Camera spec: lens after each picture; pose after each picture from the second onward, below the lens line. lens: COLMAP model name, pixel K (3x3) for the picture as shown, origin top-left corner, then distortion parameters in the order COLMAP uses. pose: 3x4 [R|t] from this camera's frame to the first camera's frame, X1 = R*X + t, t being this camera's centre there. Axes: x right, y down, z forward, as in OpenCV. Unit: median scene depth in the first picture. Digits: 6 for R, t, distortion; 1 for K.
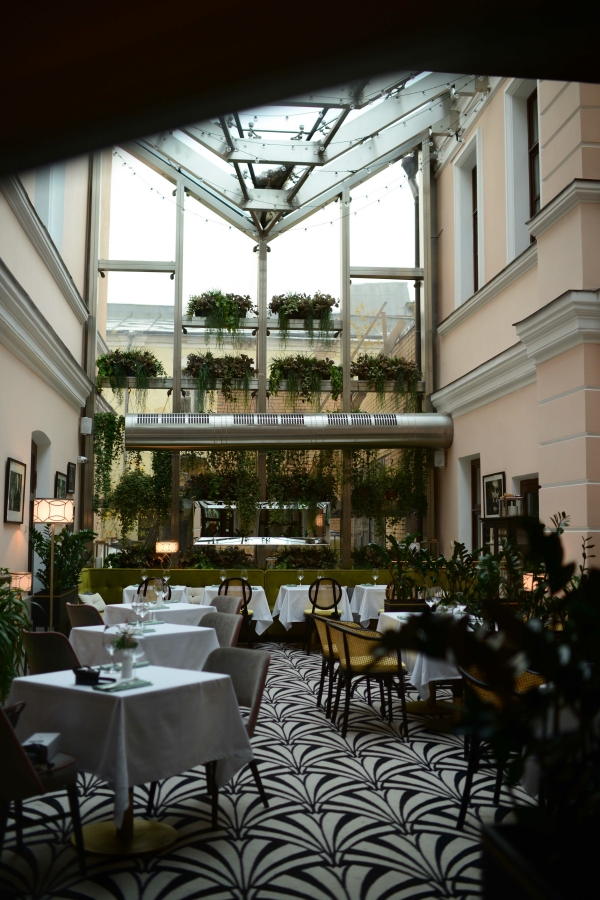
lens RADIAL K [[924.7, 0, 300.0], [0, 924.7, 450.0], [0, 0, 1]] dist [-0.013502, 0.004381]
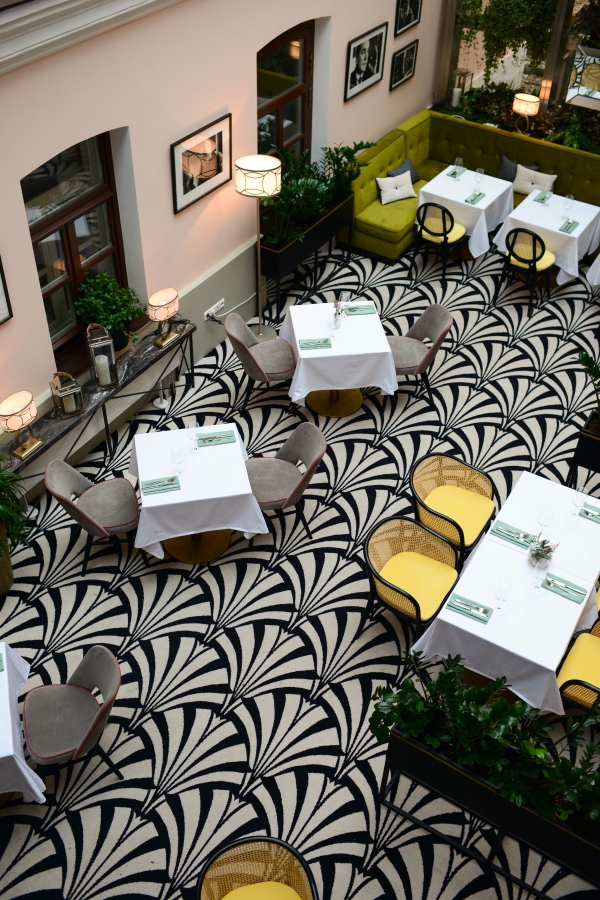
lens RADIAL K [[924.7, 0, 300.0], [0, 924.7, 450.0], [0, 0, 1]] dist [-0.013502, 0.004381]
pose [[0.787999, 0.421919, -0.448378, 0.277753], [0.035096, 0.696301, 0.716891, -0.403656], [0.614676, -0.580645, 0.533877, 0.460546]]
